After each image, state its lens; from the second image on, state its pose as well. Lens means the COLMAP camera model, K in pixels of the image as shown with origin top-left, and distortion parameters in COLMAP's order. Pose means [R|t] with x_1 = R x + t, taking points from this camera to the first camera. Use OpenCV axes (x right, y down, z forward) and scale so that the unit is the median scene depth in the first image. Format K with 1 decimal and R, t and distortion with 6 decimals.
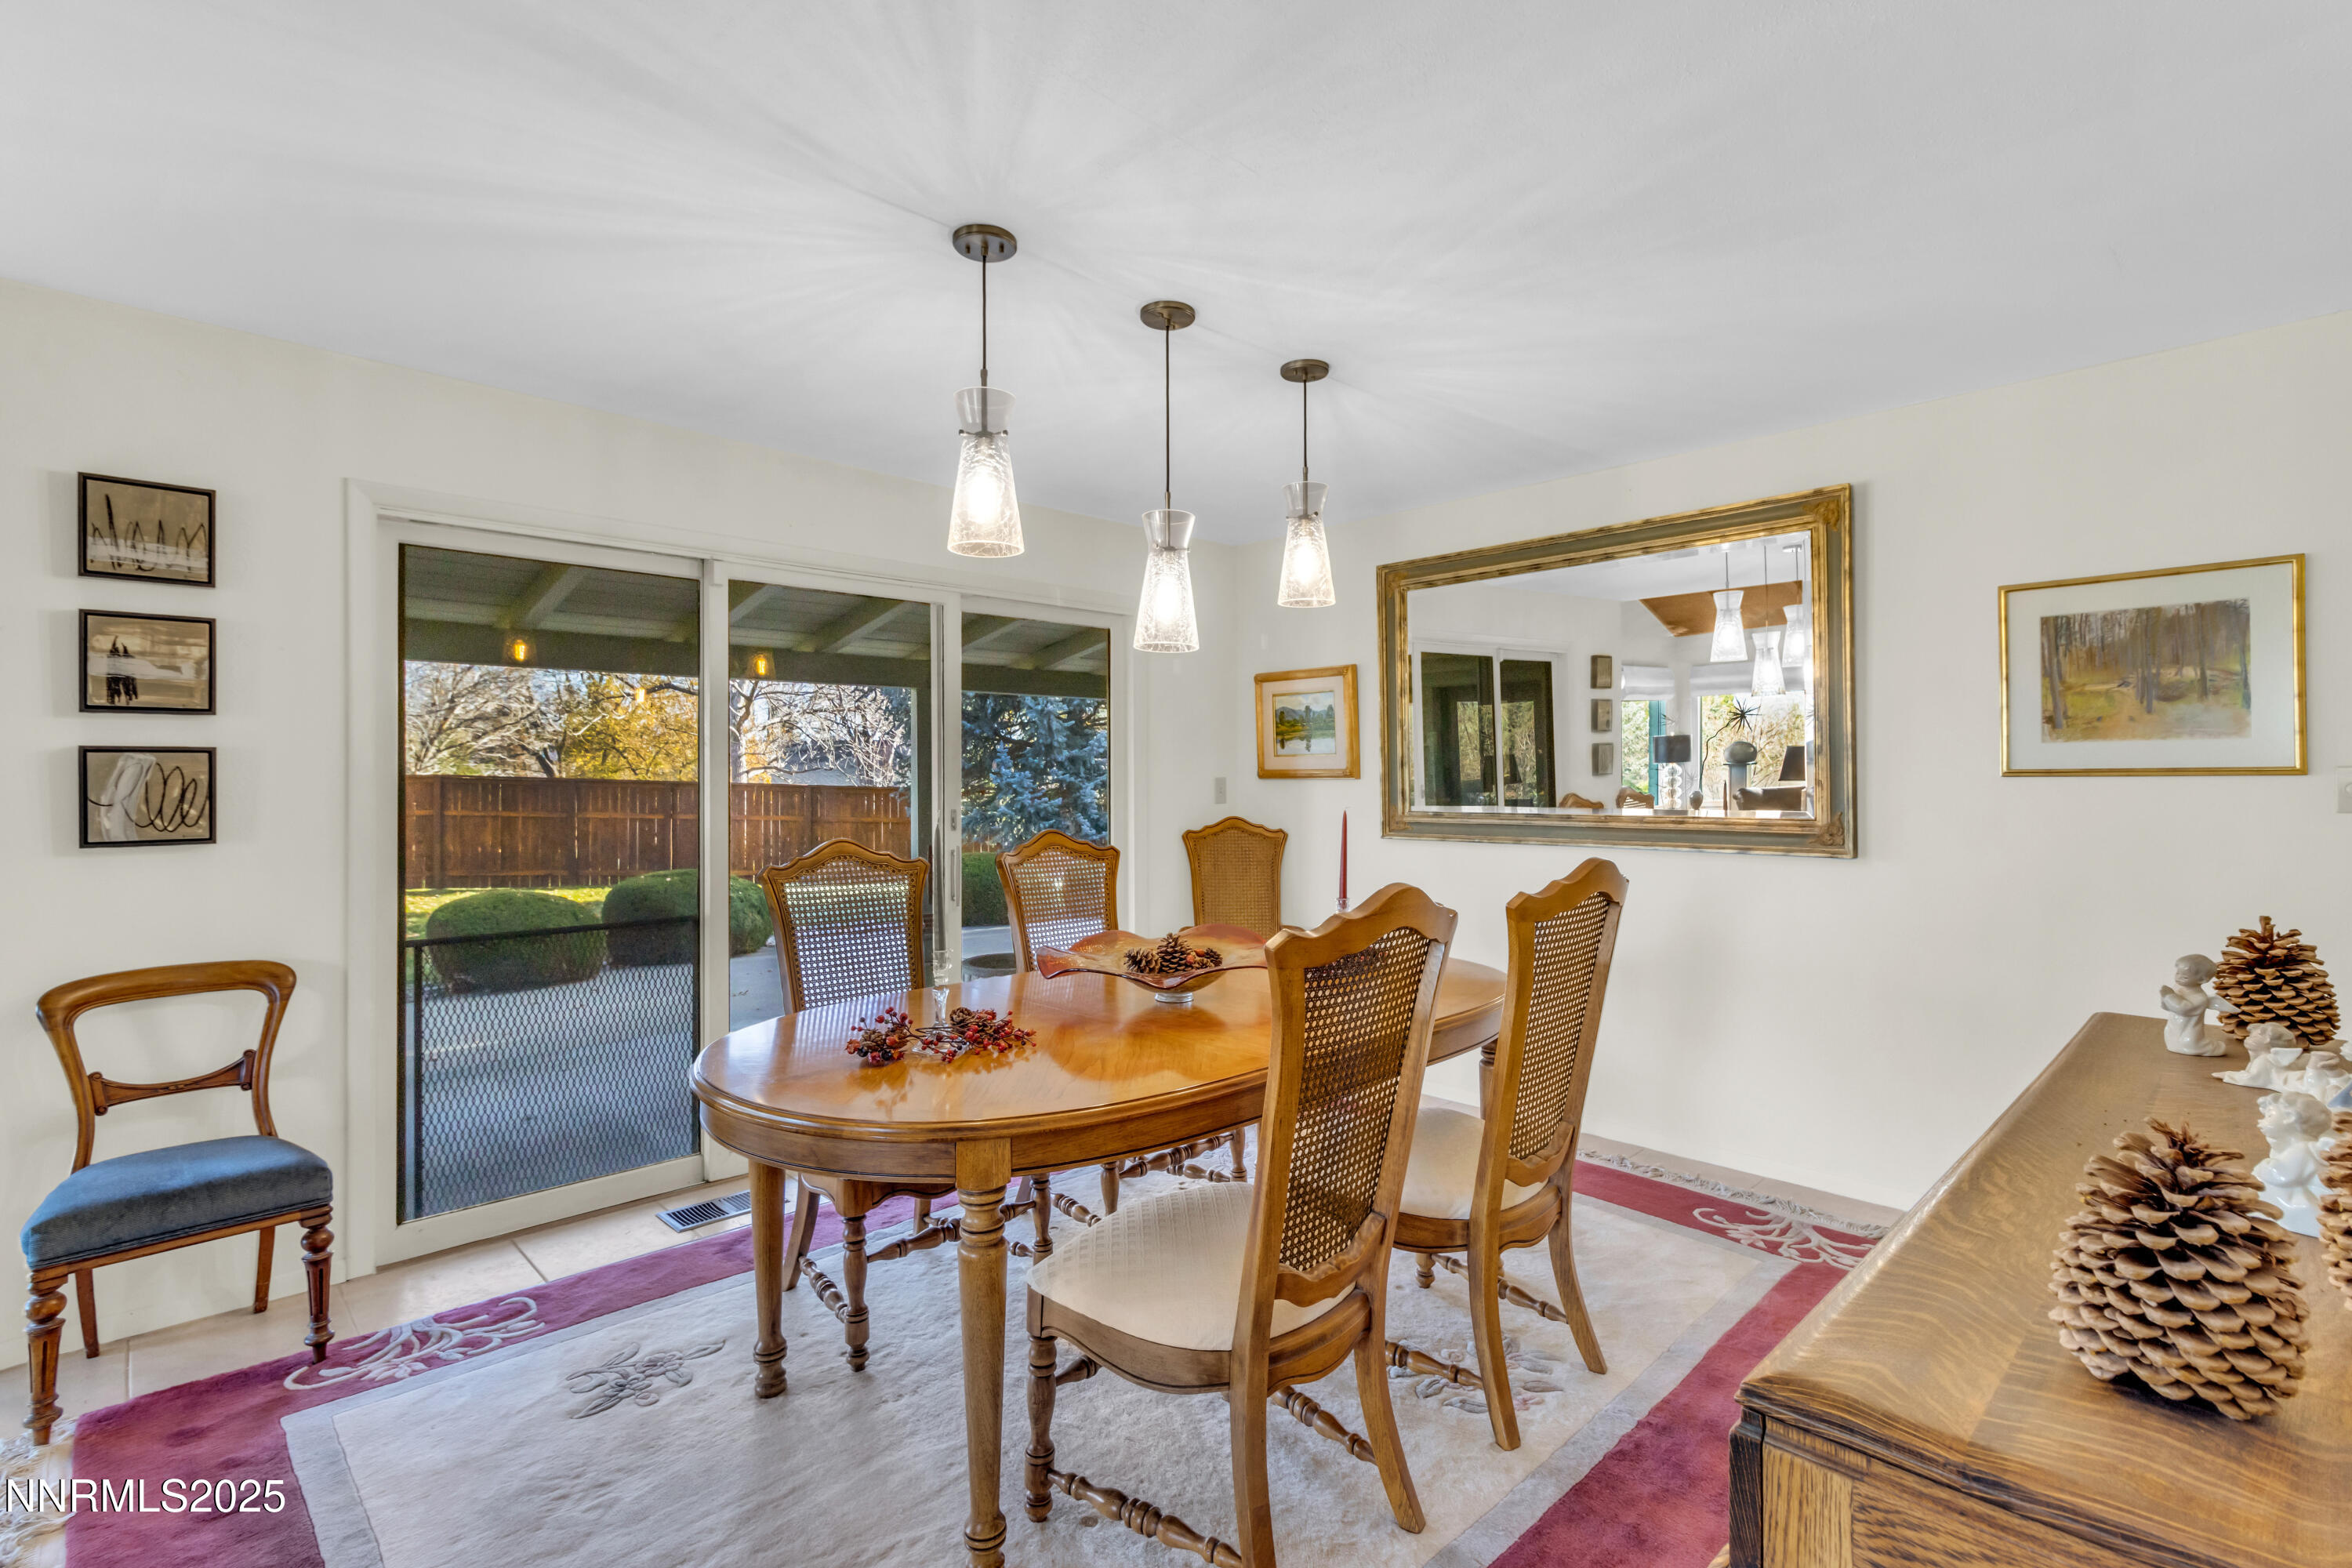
lens RADIAL K [[1095.7, 0, 1188.0], [0, 1095.7, 772.7], [0, 0, 1]] dist [0.003536, 0.000206]
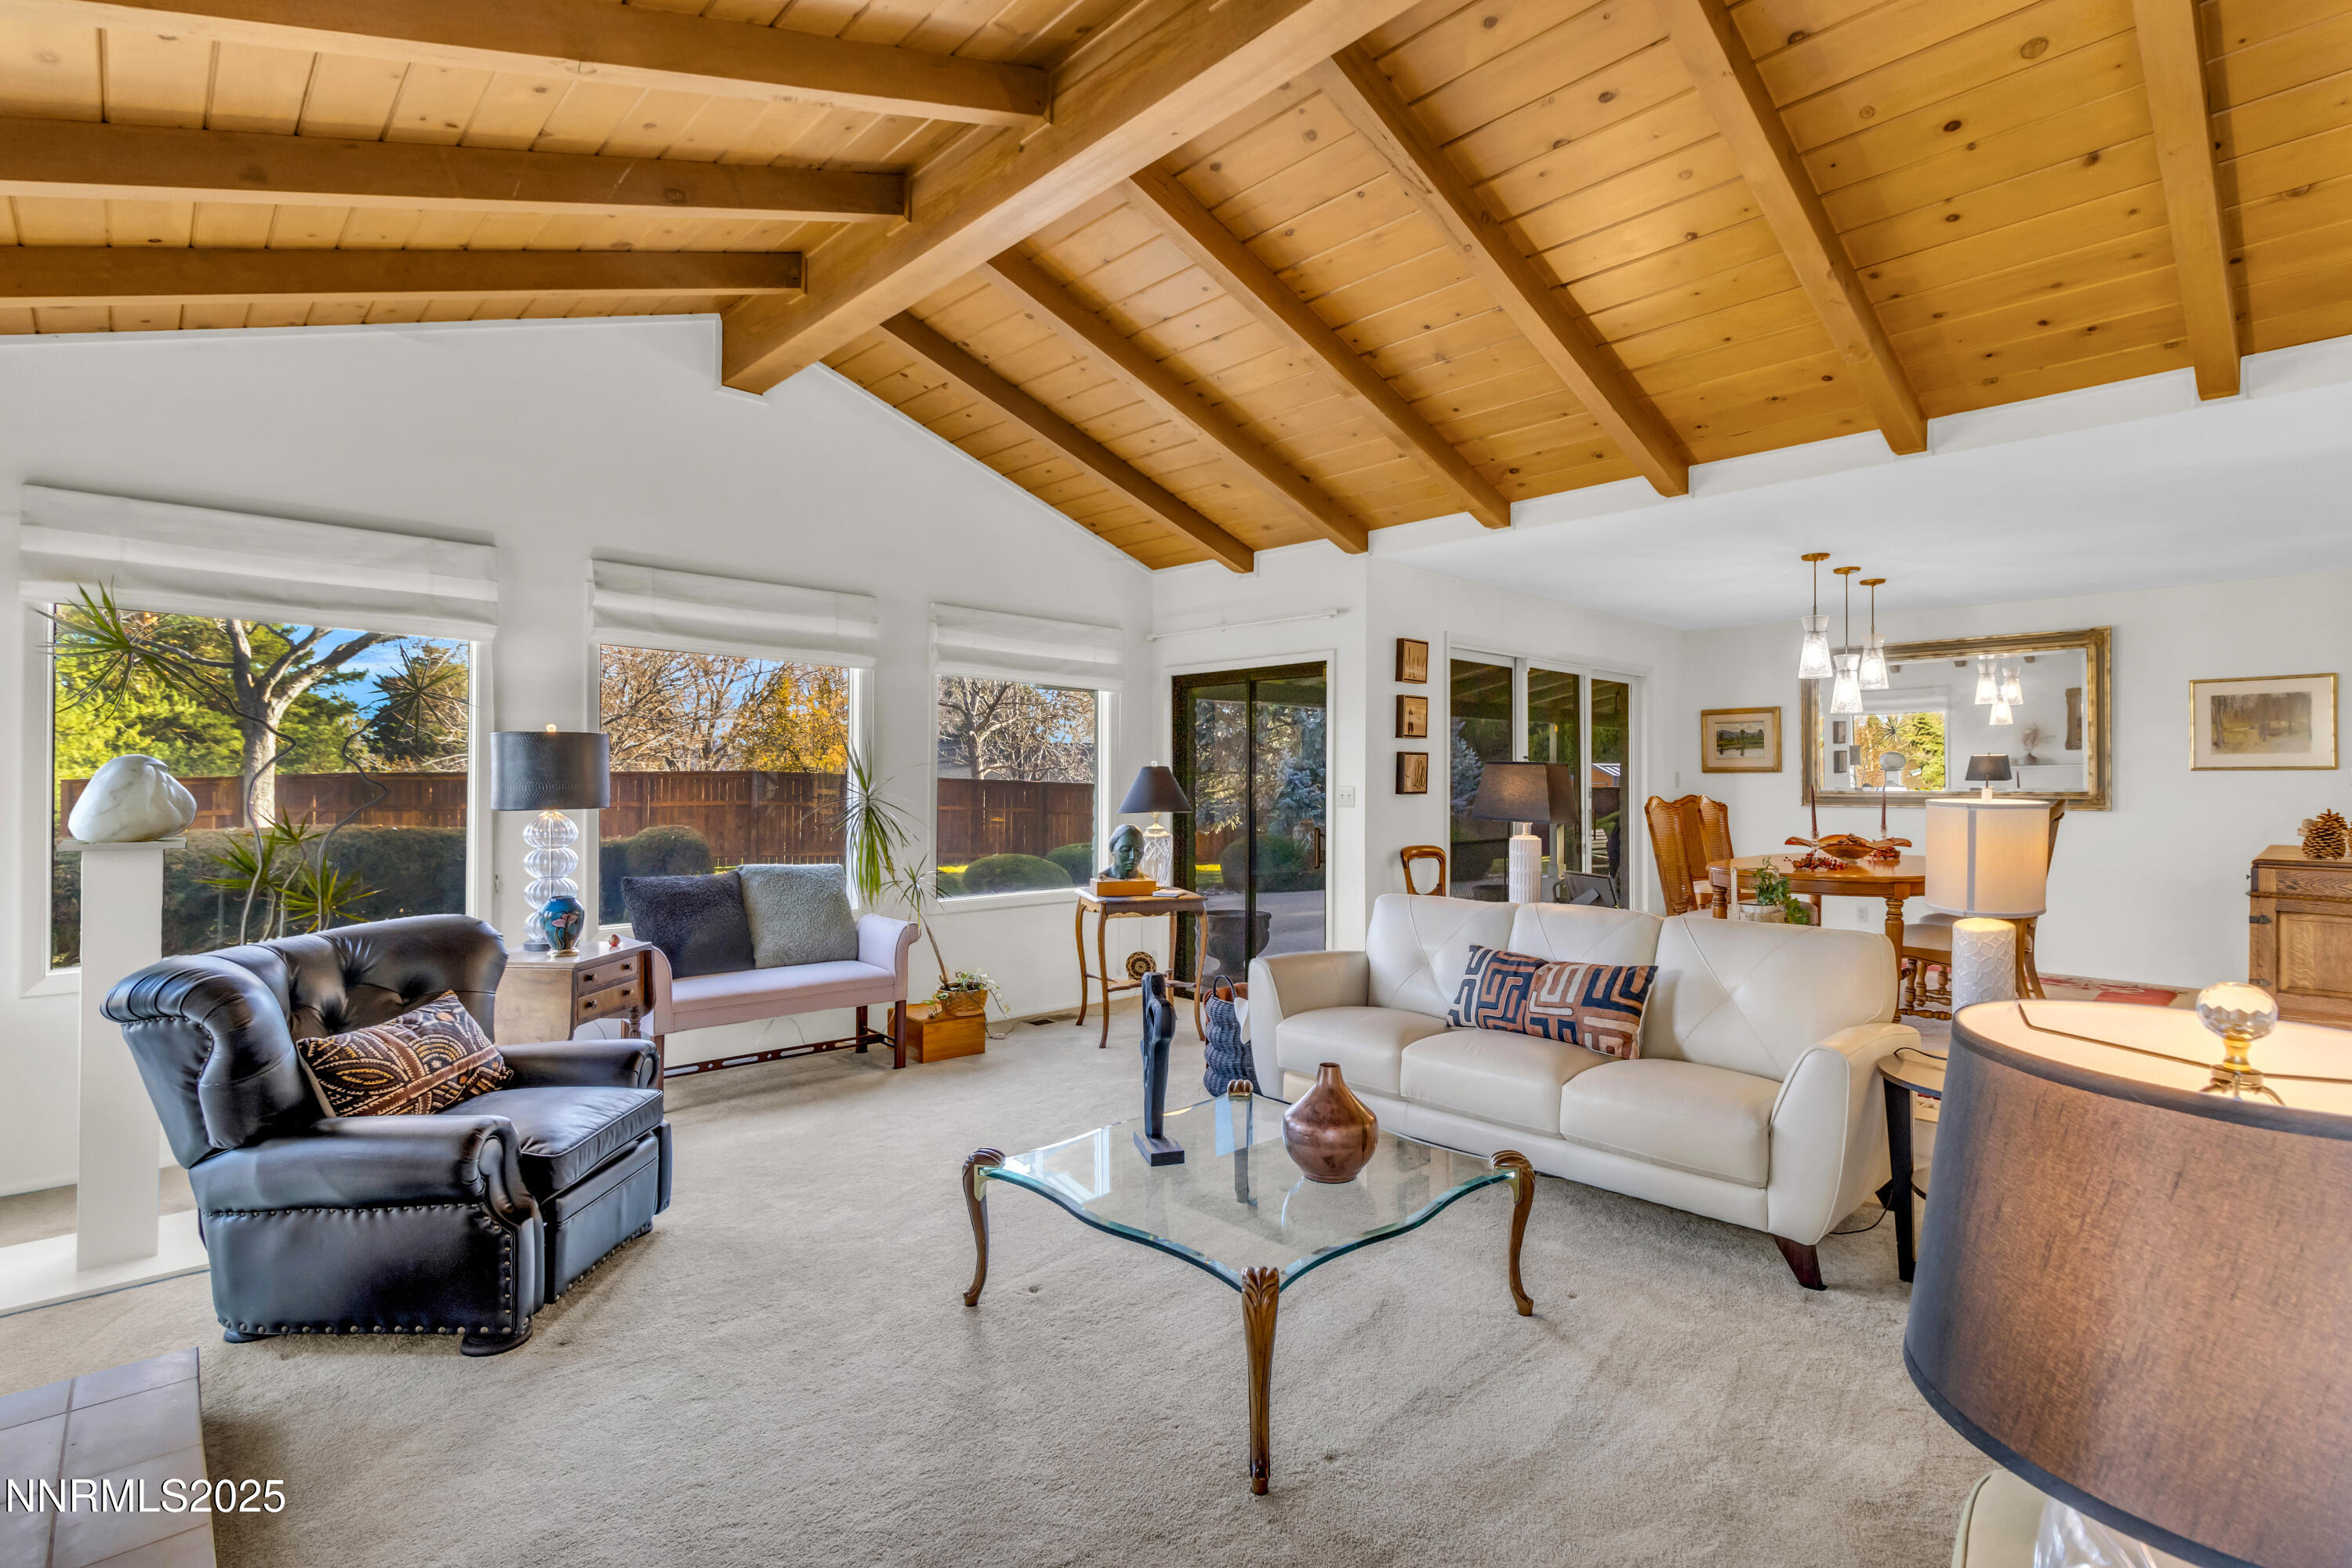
lens RADIAL K [[1100.4, 0, 1170.1], [0, 1100.4, 754.7], [0, 0, 1]] dist [-0.001206, -0.000392]
pose [[0.999961, 0.005674, -0.006804, -1.201829], [-0.005804, 0.999797, -0.019285, 0.025169], [0.006693, 0.019323, 0.999791, -1.119619]]
